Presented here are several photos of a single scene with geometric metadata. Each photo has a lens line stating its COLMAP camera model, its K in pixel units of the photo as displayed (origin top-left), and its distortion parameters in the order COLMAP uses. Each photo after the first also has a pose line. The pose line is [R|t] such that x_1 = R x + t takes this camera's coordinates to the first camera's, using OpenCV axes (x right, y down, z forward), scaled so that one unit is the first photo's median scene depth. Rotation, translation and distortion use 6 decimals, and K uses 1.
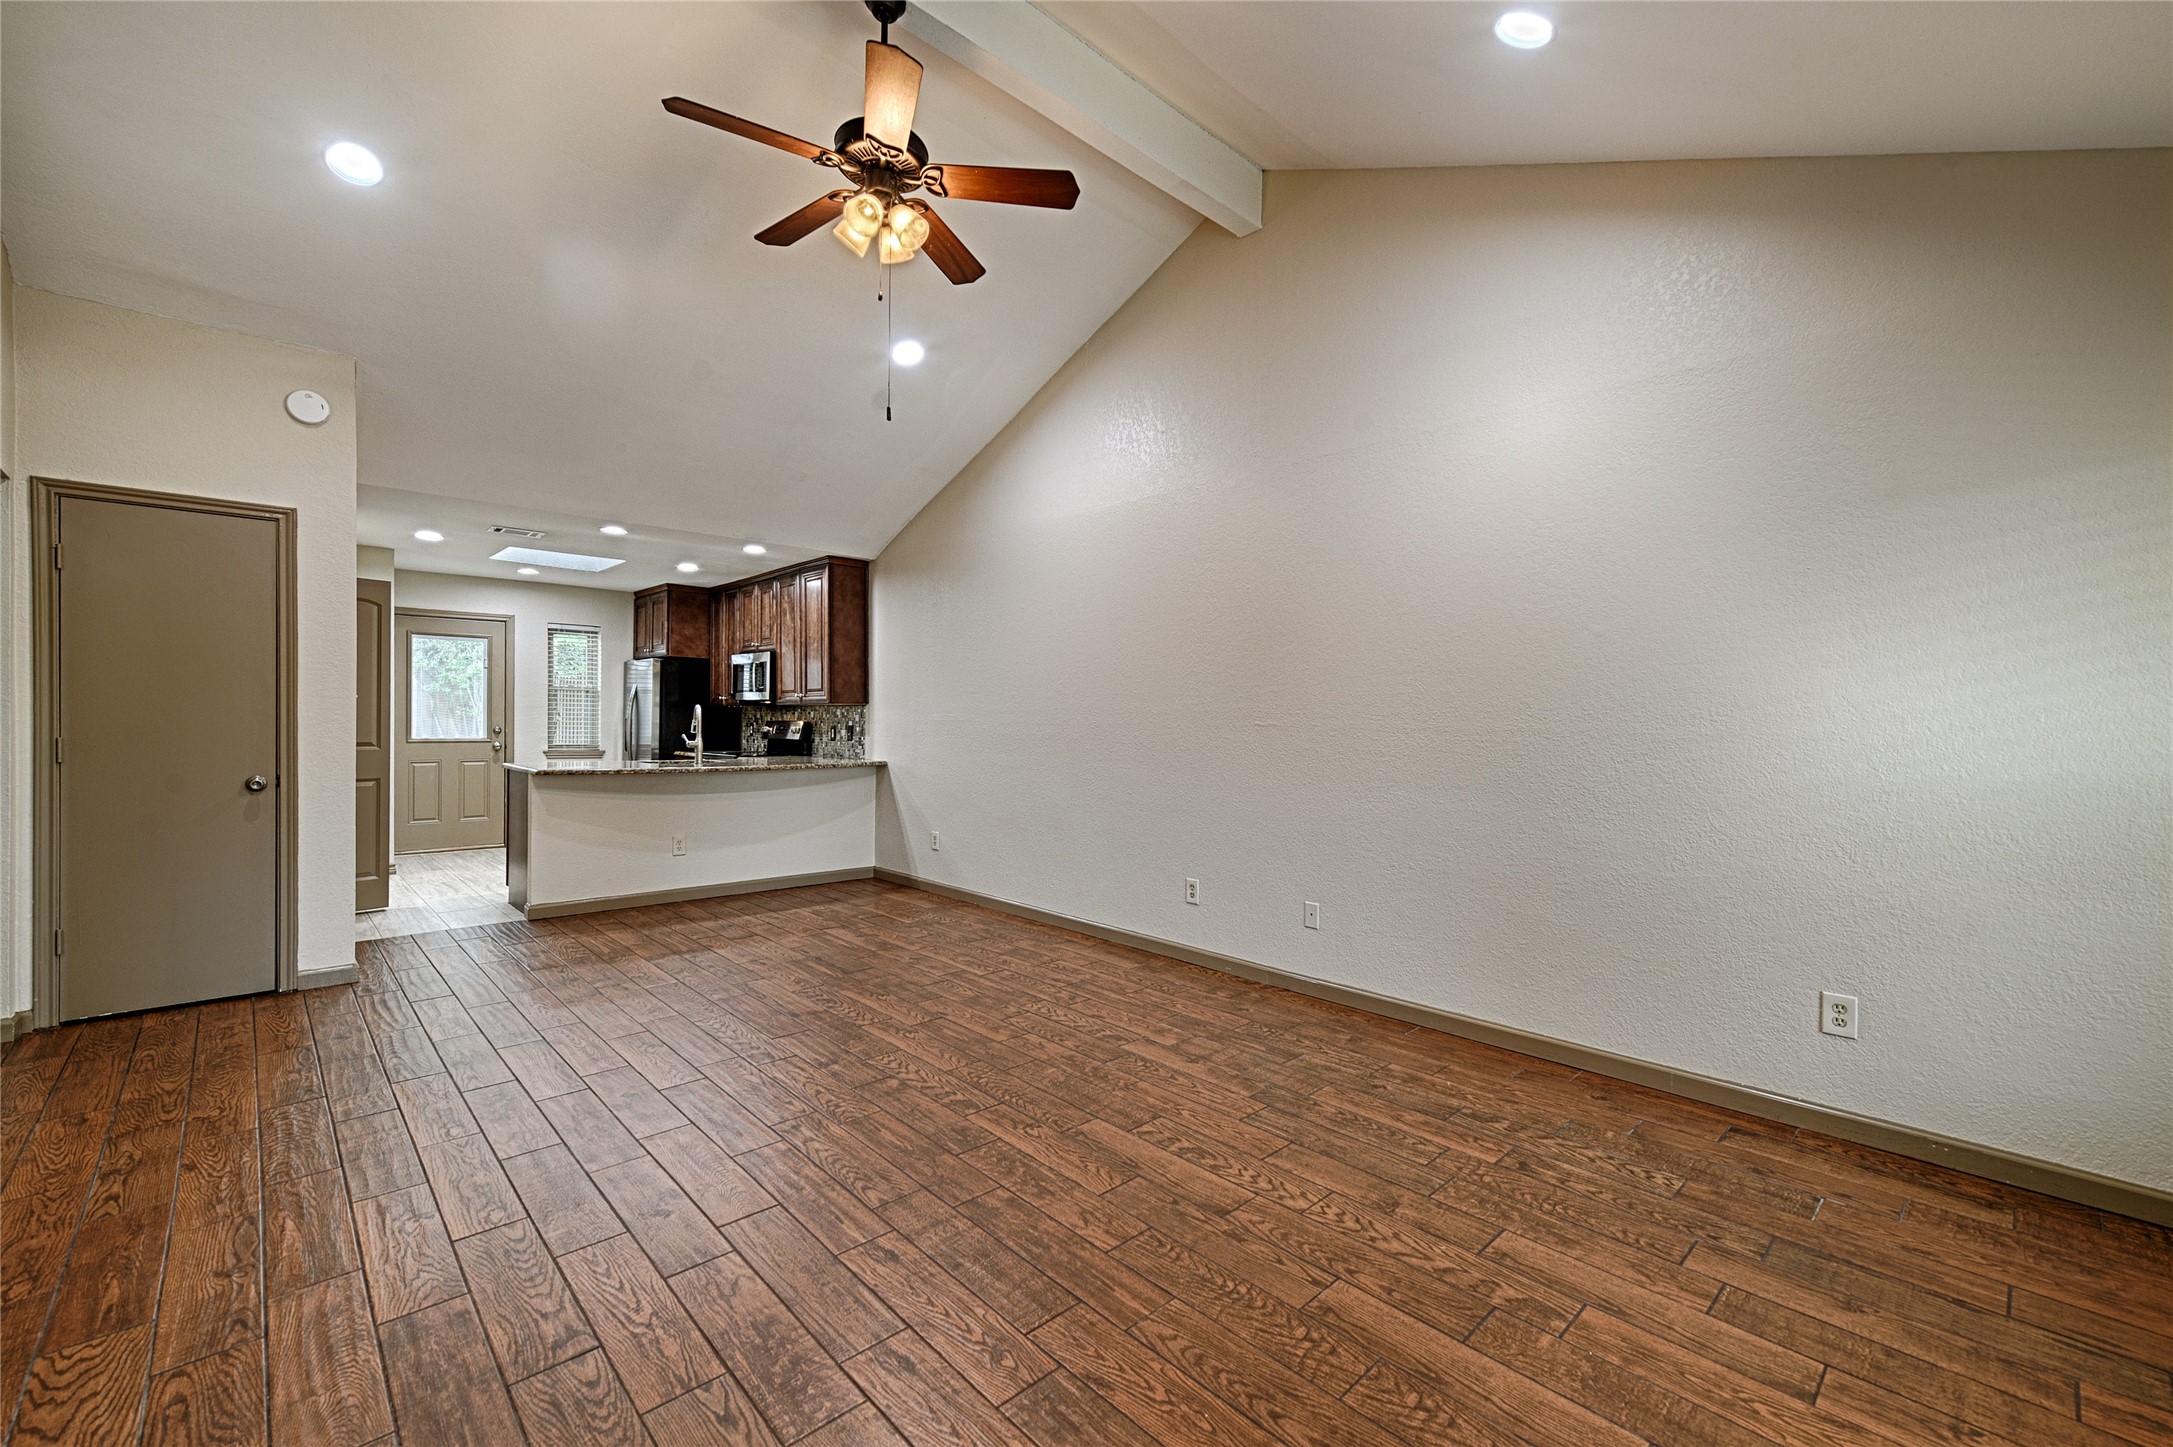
lens RADIAL K [[878.6, 0, 1090.0], [0, 878.6, 715.9], [0, 0, 1]] dist [0.000738, 0.000006]
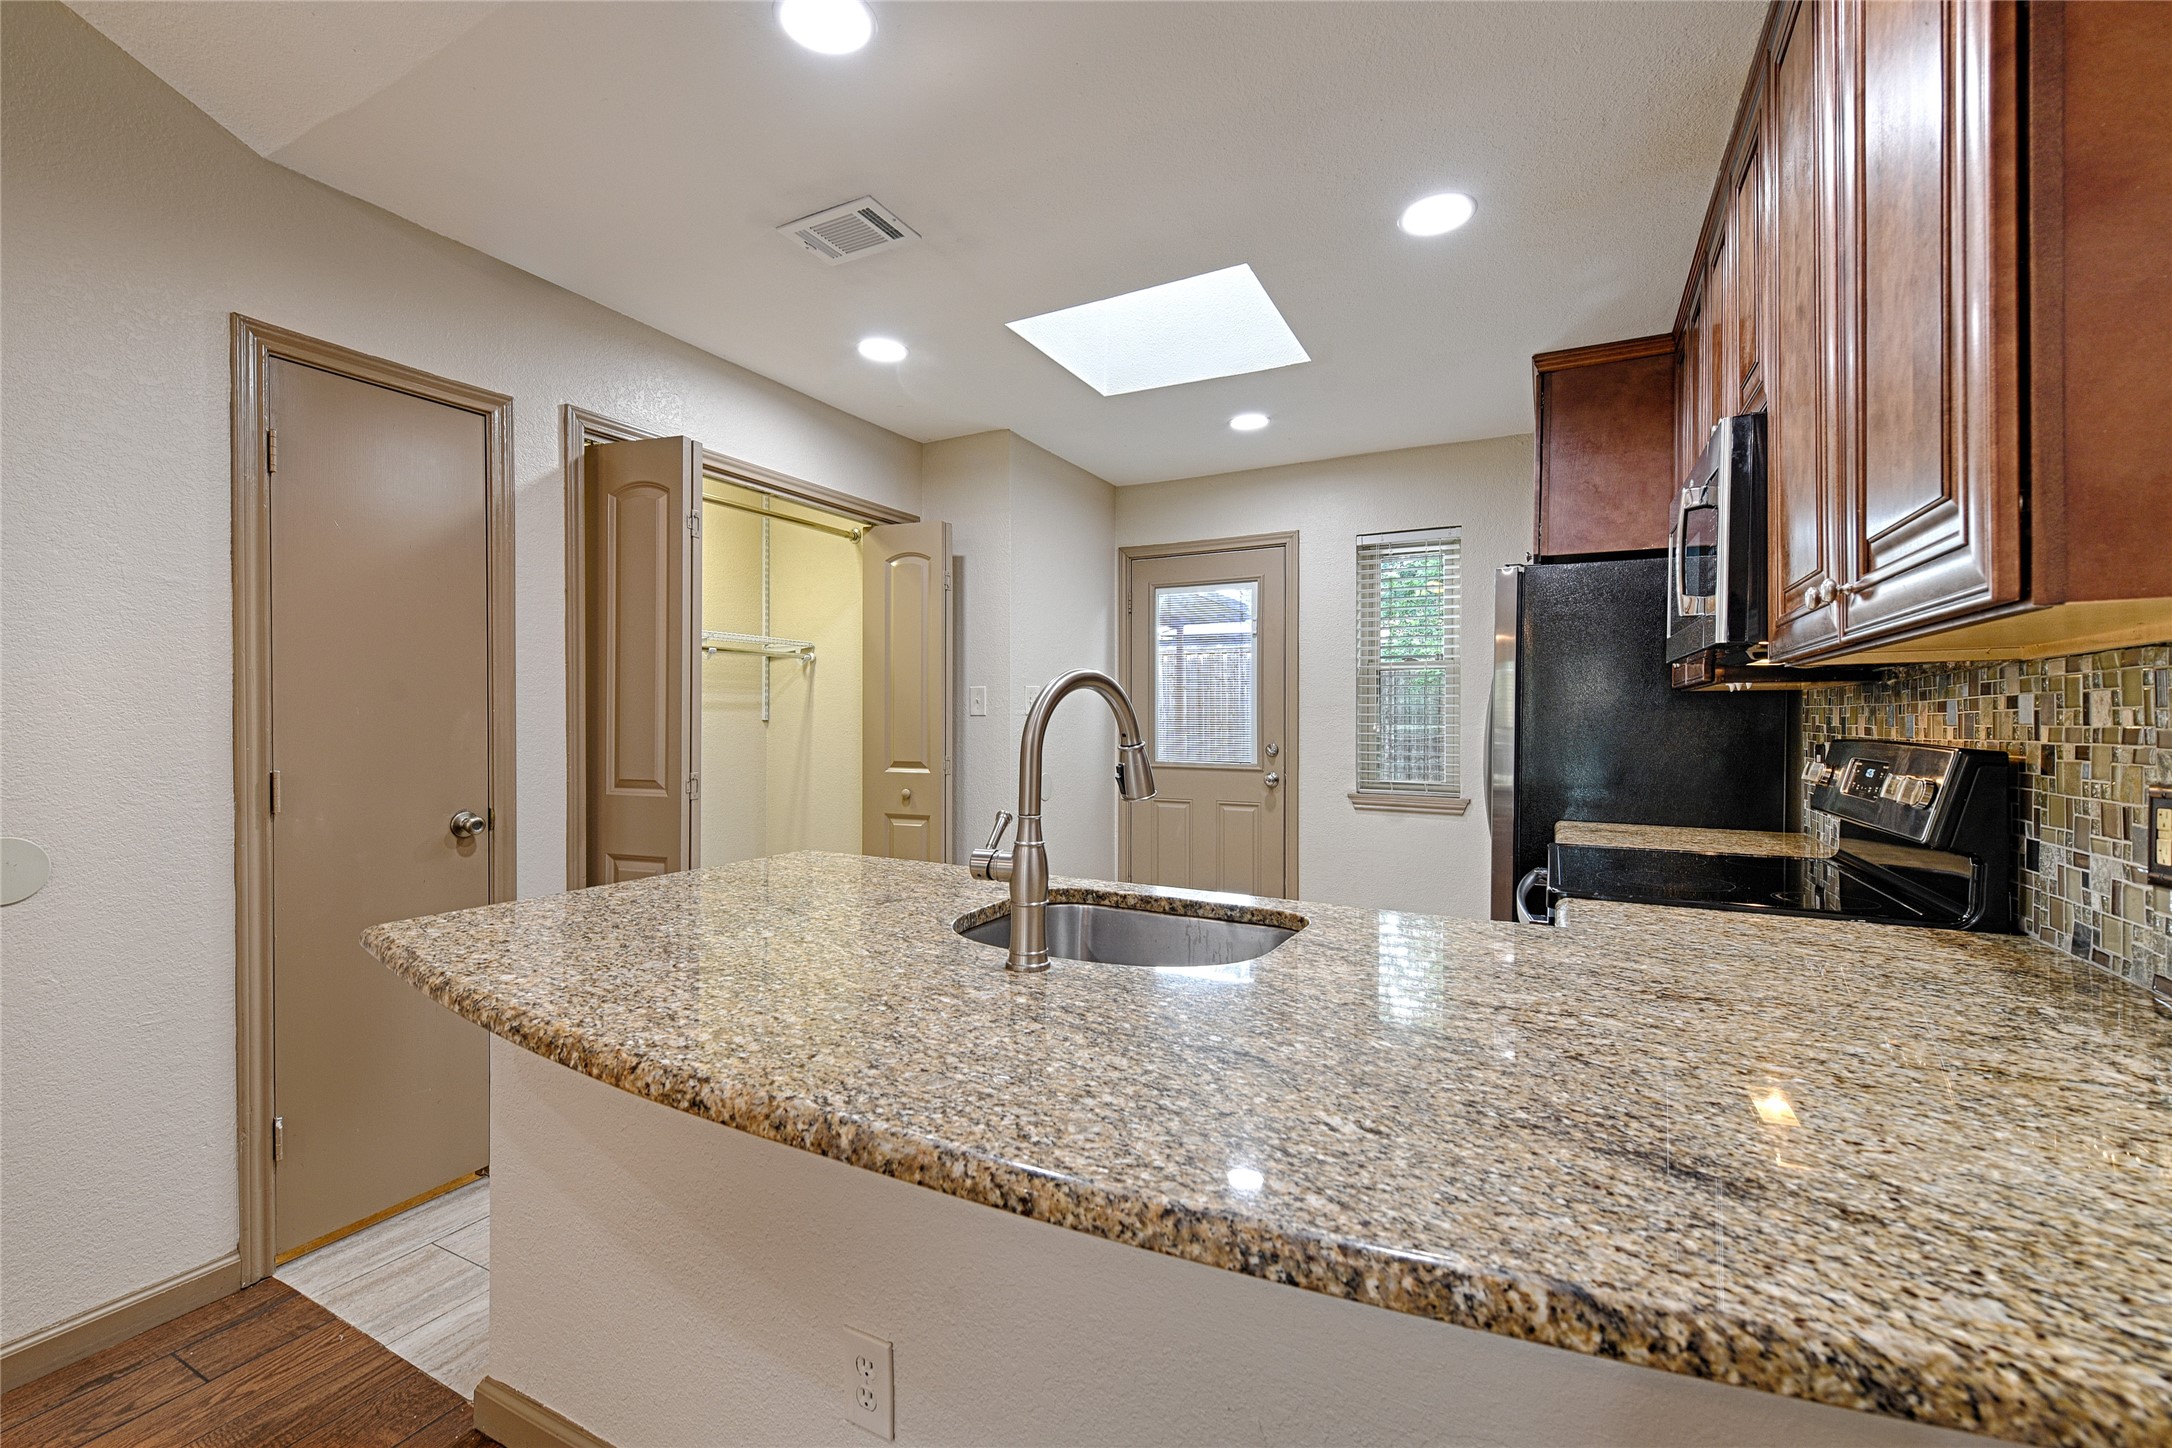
lens RADIAL K [[912.4, 0, 1086.0], [0, 912.4, 724.0], [0, 0, 1]] dist [0.000495, 0.000033]
pose [[0.317148, -0.000175, -0.948376, -0.186113], [0.002031, 0.999998, 0.000494, 0.000196], [0.948374, -0.002083, 0.317147, 0.719391]]
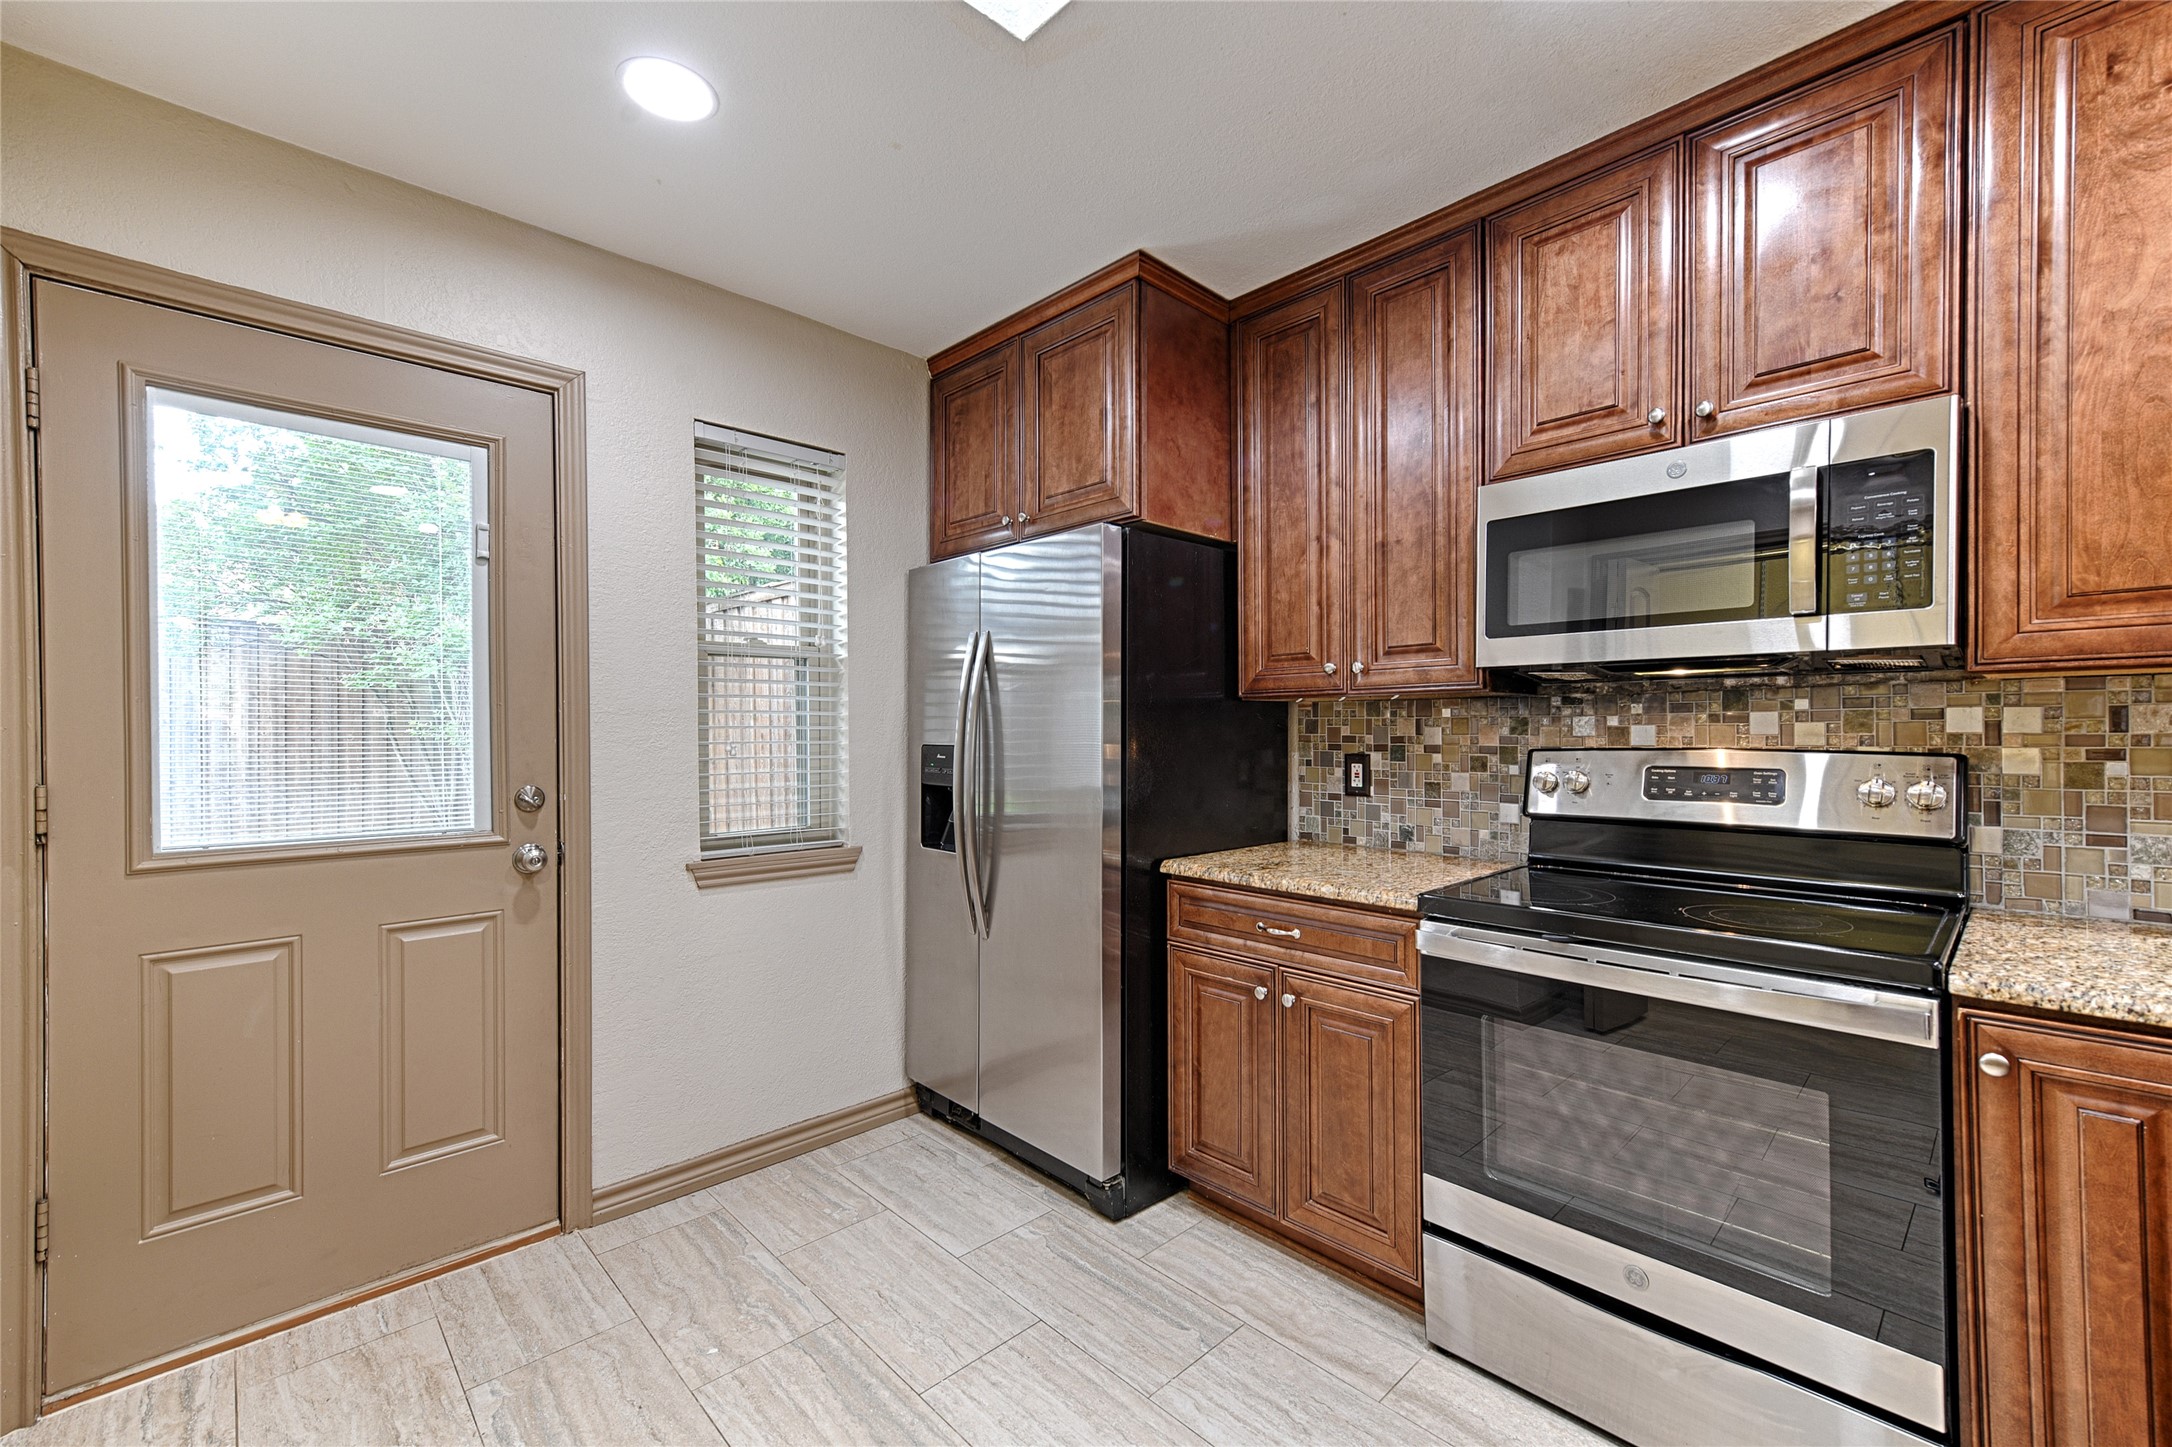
lens RADIAL K [[886.4, 0, 1092.4], [0, 886.4, 737.6], [0, 0, 1]] dist [0.003982, 0.000211]
pose [[0.999886, -0.011838, 0.009404, -0.508746], [0.011777, 0.999910, 0.006473, -0.001458], [-0.009479, -0.006361, 0.999935, 0.734065]]
